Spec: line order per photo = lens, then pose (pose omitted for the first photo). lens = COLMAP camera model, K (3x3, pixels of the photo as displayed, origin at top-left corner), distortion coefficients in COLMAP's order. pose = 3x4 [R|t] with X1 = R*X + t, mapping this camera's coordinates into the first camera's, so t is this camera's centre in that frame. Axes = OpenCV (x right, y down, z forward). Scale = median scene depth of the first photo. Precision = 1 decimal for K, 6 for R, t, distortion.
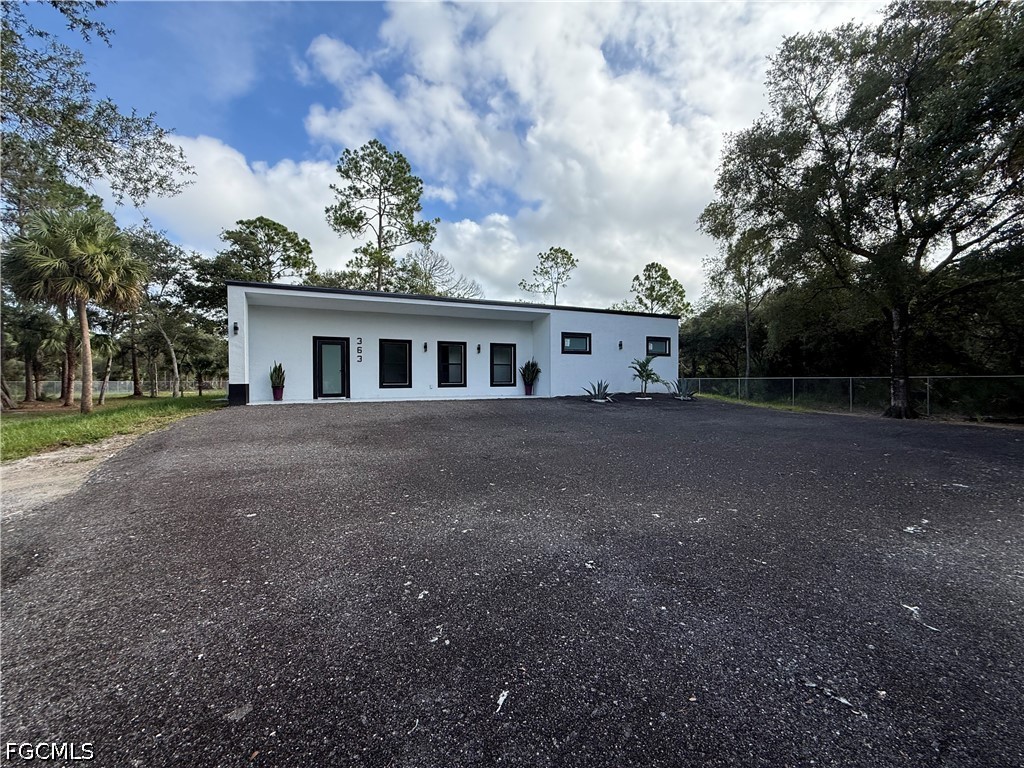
lens RADIAL K [[408.0, 0, 512.0], [0, 408.0, 384.0], [0, 0, 1]] dist [0.000829, -0.000366]
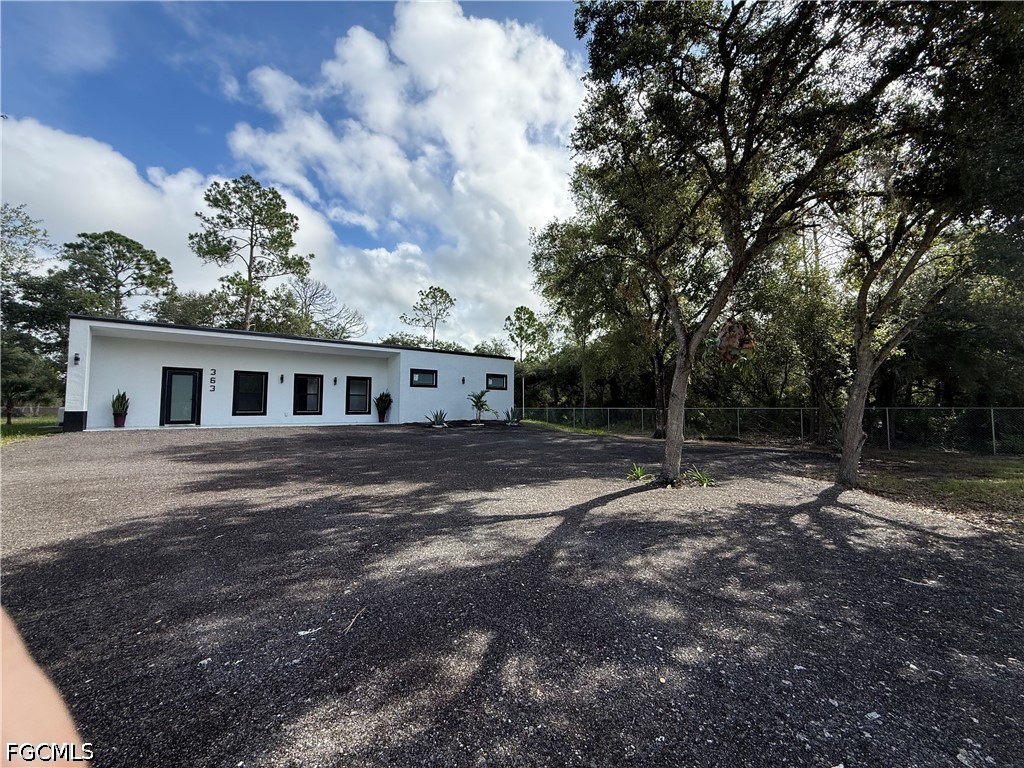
lens RADIAL K [[408.0, 0, 512.0], [0, 408.0, 384.0], [0, 0, 1]] dist [0.000829, -0.000366]
pose [[0.970194, 0.020550, 0.241457, 0.074613], [-0.003850, 0.997579, -0.069435, -0.000748], [-0.242299, 0.066435, 0.967924, -0.132709]]
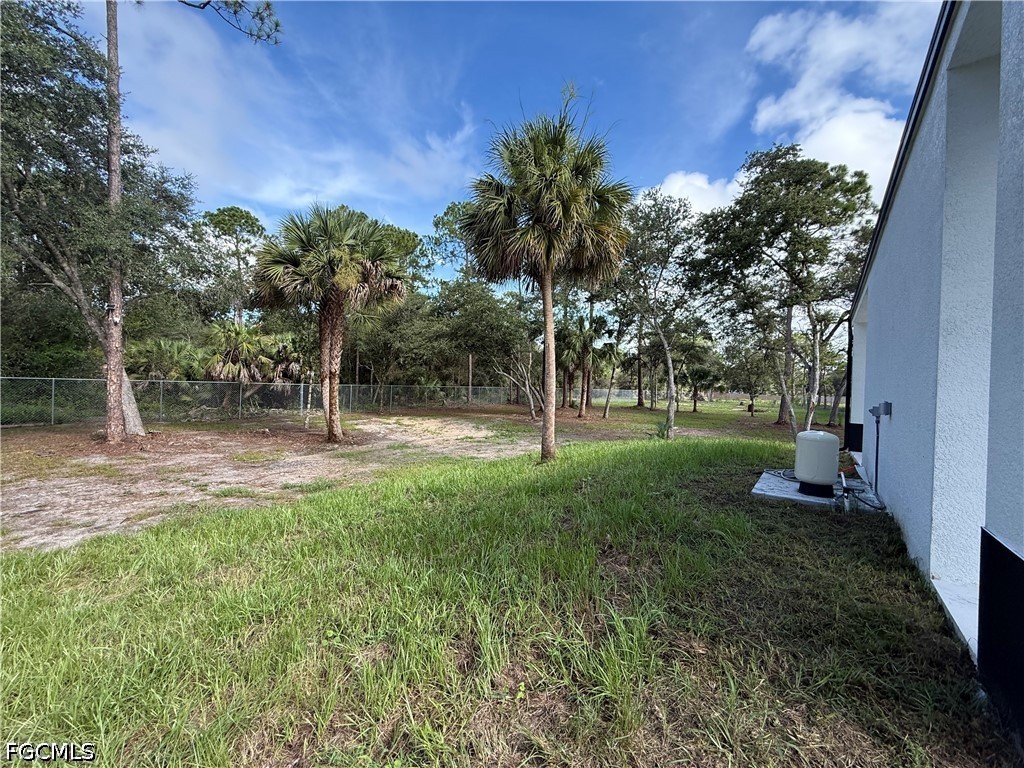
lens RADIAL K [[408.0, 0, 512.0], [0, 408.0, 384.0], [0, 0, 1]] dist [0.000829, -0.000366]
pose [[0.484183, 0.023944, -0.874639, -0.296569], [-0.047837, 0.998855, 0.000863, -0.018566], [0.873658, 0.041422, 0.484774, 0.362198]]
